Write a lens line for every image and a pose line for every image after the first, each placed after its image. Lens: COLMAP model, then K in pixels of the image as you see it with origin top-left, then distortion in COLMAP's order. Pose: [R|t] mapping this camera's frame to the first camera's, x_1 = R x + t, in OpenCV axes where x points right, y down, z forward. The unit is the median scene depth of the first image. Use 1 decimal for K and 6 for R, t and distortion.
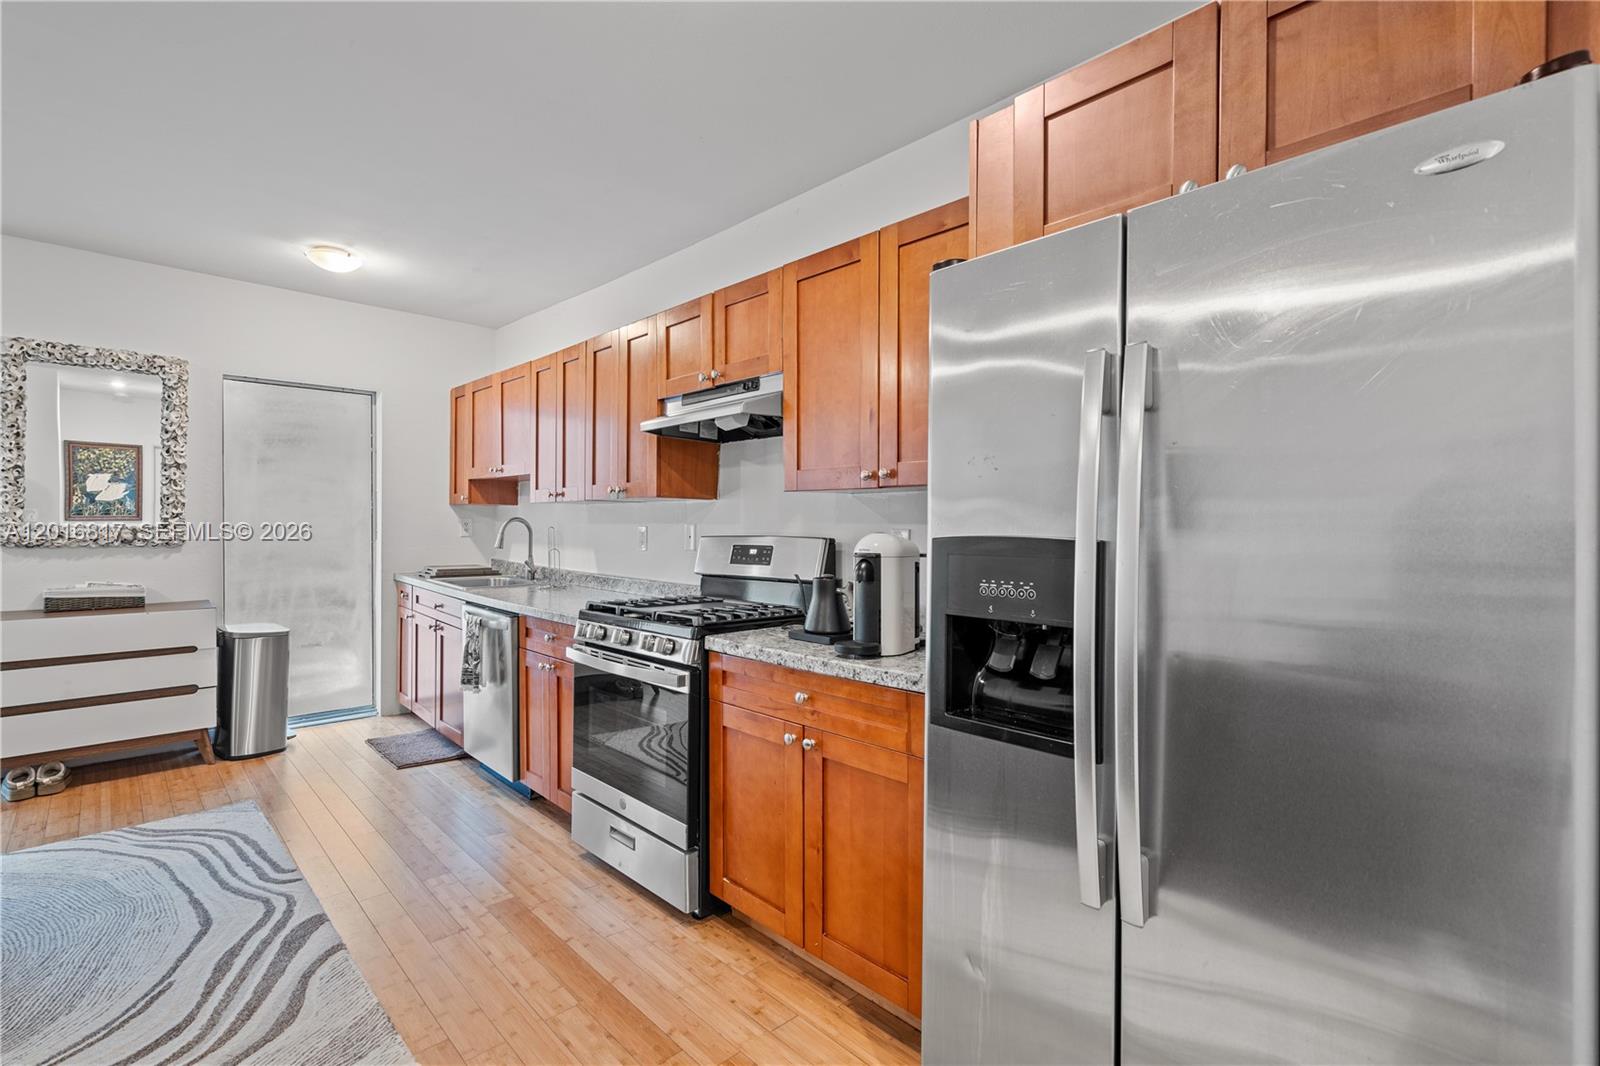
lens RADIAL K [[729.8, 0, 791.9], [0, 729.8, 532.5], [0, 0, 1]] dist [-0.001423, 0.000341]
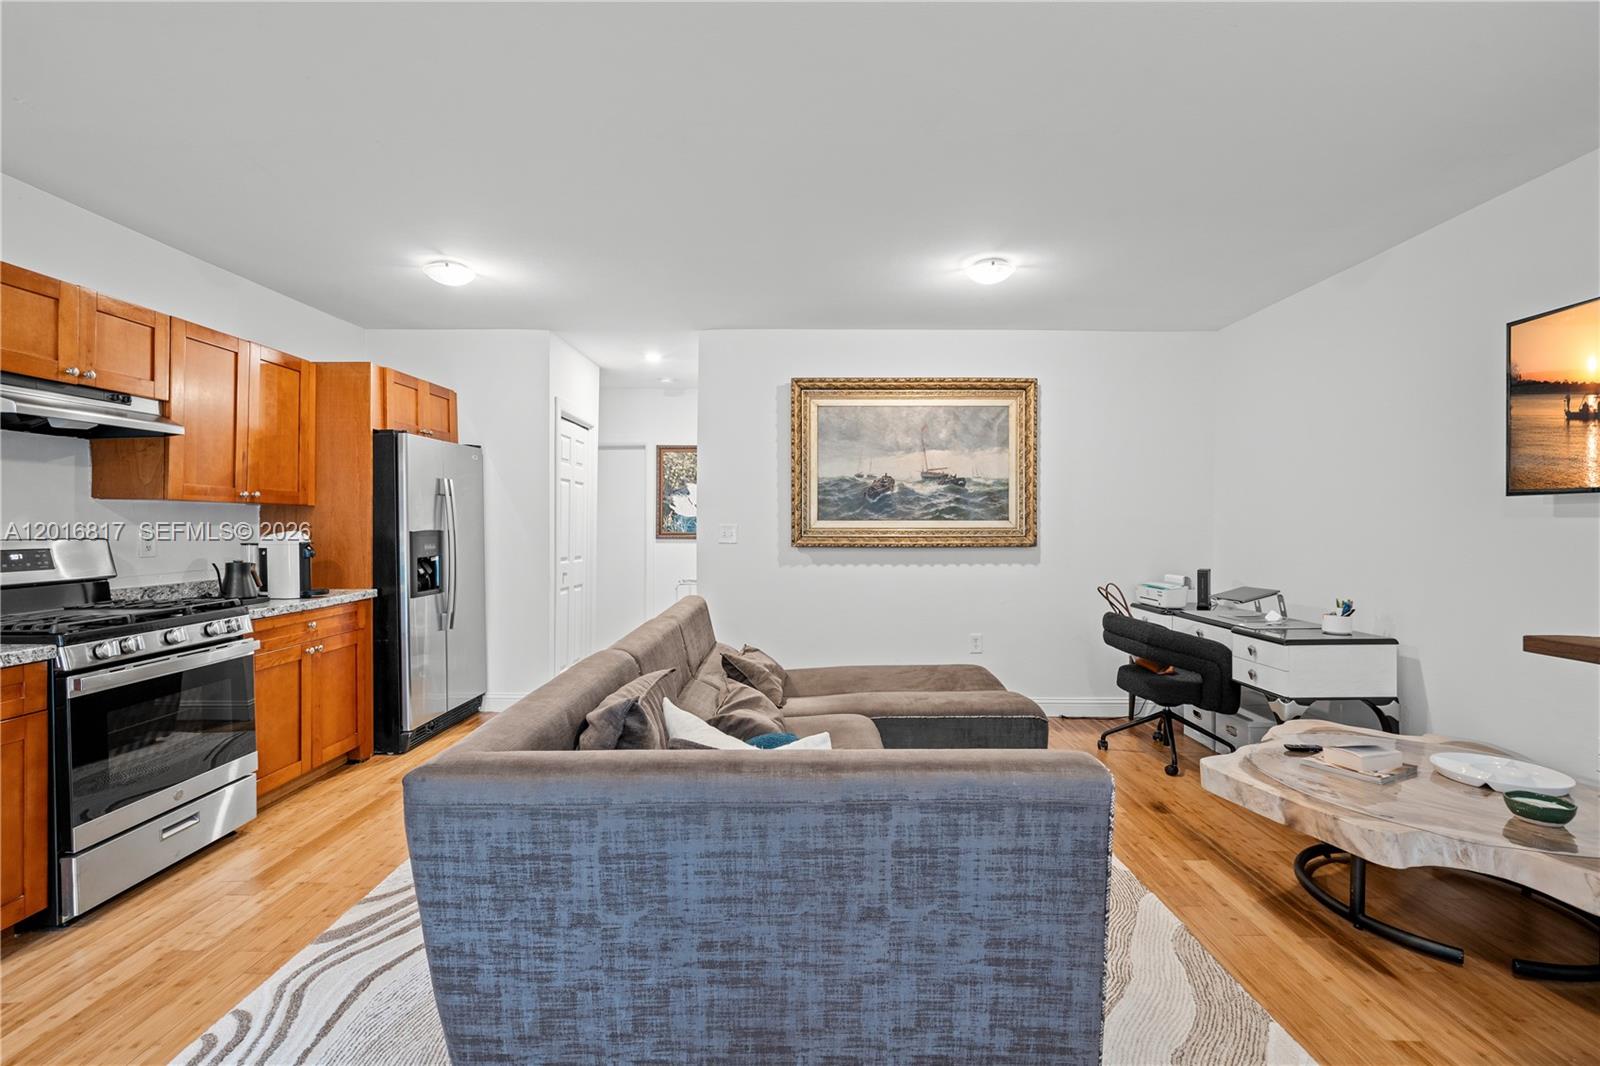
lens RADIAL K [[729.8, 0, 800.9], [0, 729.8, 530.0], [0, 0, 1]] dist [-0.001423, 0.000341]
pose [[-0.719967, -0.012666, 0.693893, -1.793442], [0.000970, 0.999814, 0.019257, -0.030917], [-0.694008, 0.014538, -0.719821, 1.263322]]
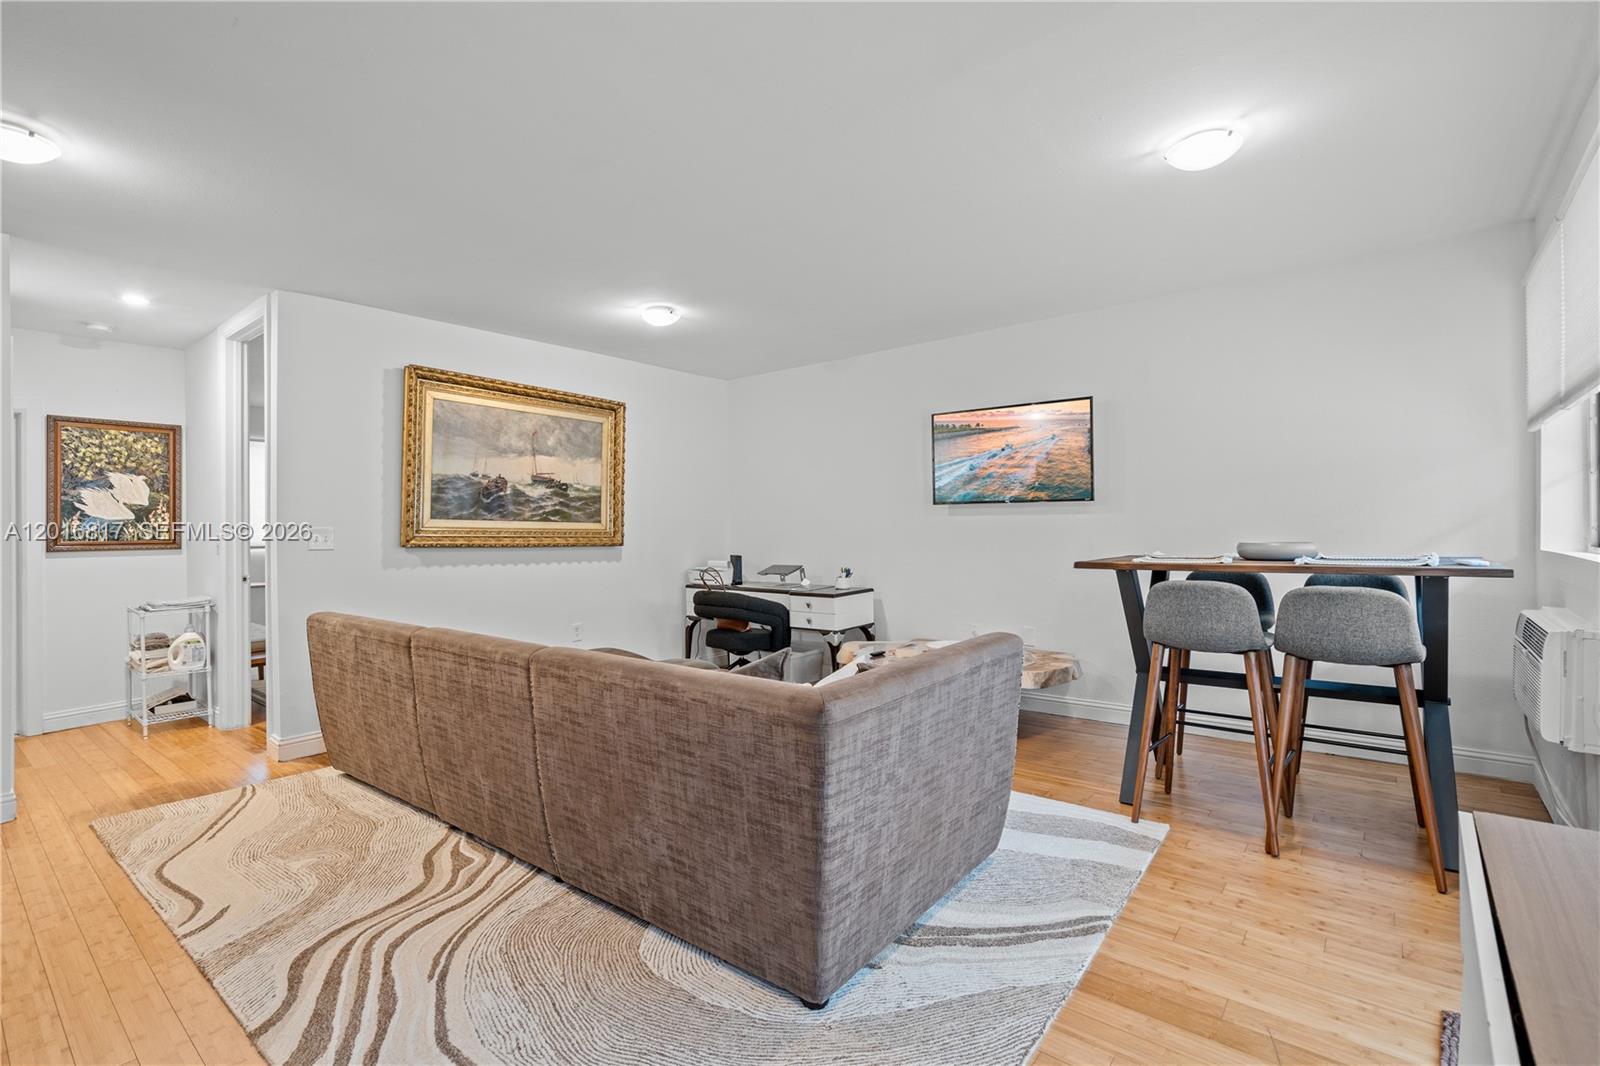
lens RADIAL K [[729.8, 0, 797.3], [0, 729.8, 517.1], [0, 0, 1]] dist [-0.001423, 0.000341]
pose [[-0.991945, 0.003810, -0.126613, -1.077143], [0.003920, 0.999992, -0.000621, -0.027569], [0.126610, -0.001112, -0.991952, 1.818270]]
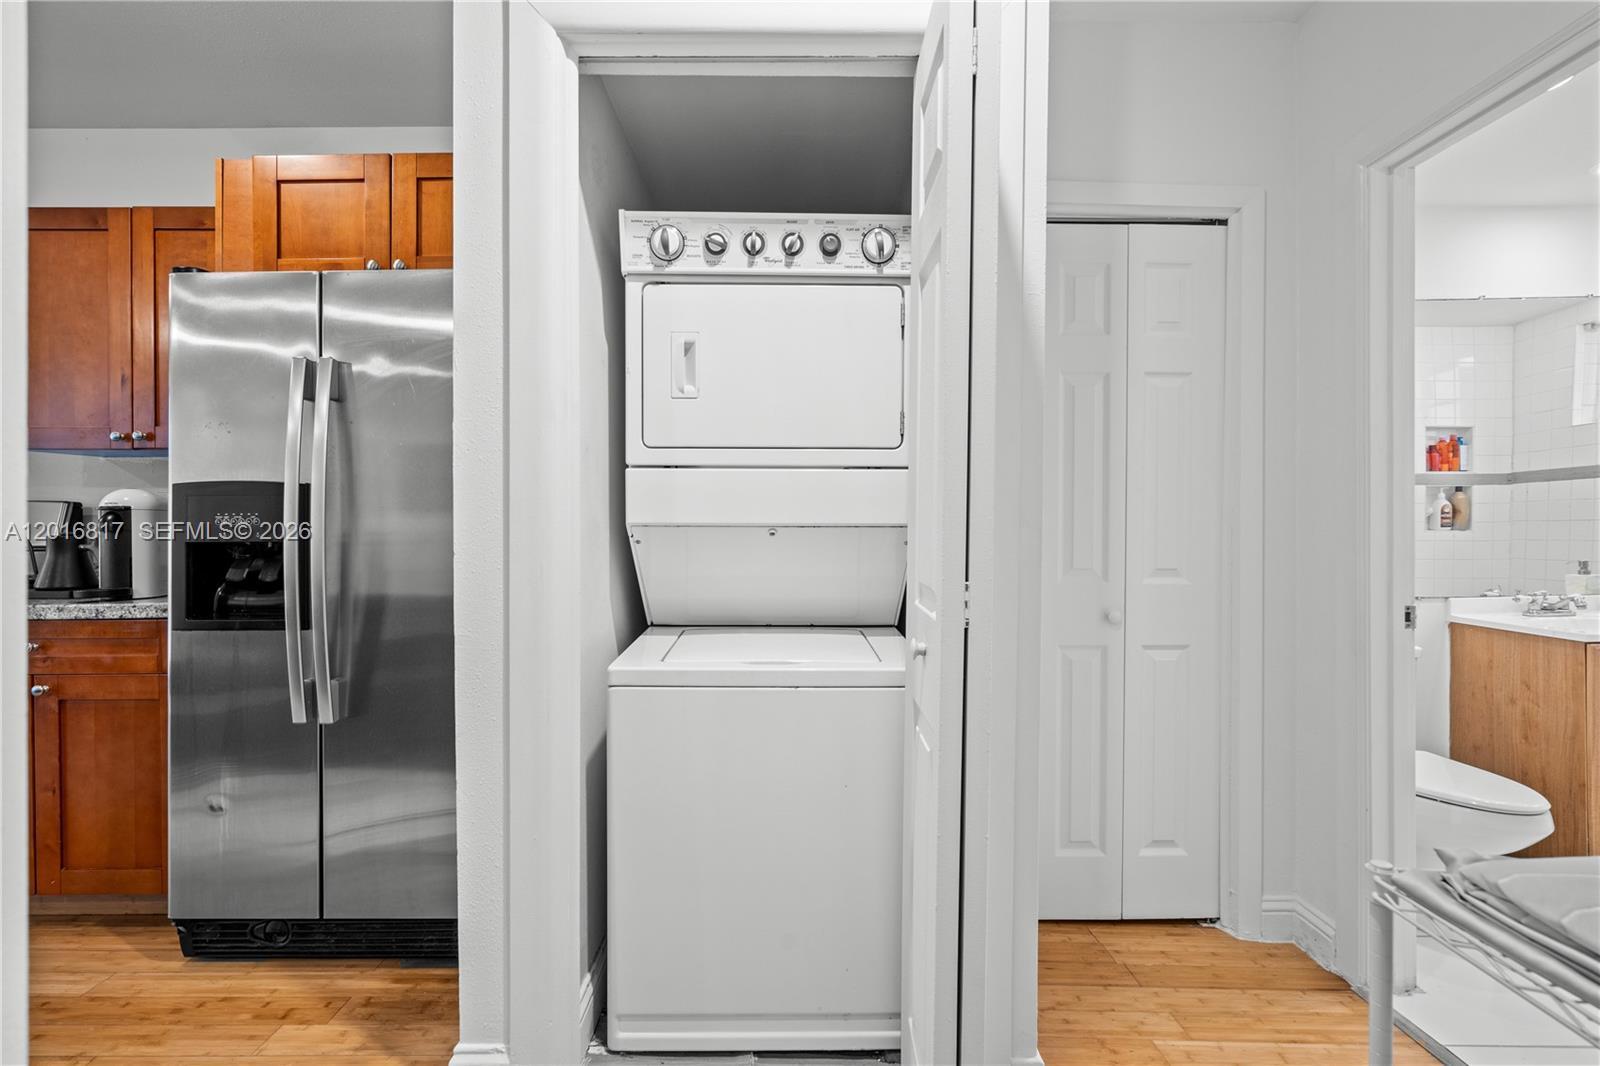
lens RADIAL K [[729.8, 0, 792.6], [0, 729.8, 521.1], [0, 0, 1]] dist [-0.001423, 0.000341]
pose [[0.690134, -0.008714, 0.723629, 0.012011], [0.013055, 0.999915, -0.000410, 0.055690], [-0.723564, 0.009730, 0.690189, -0.422147]]
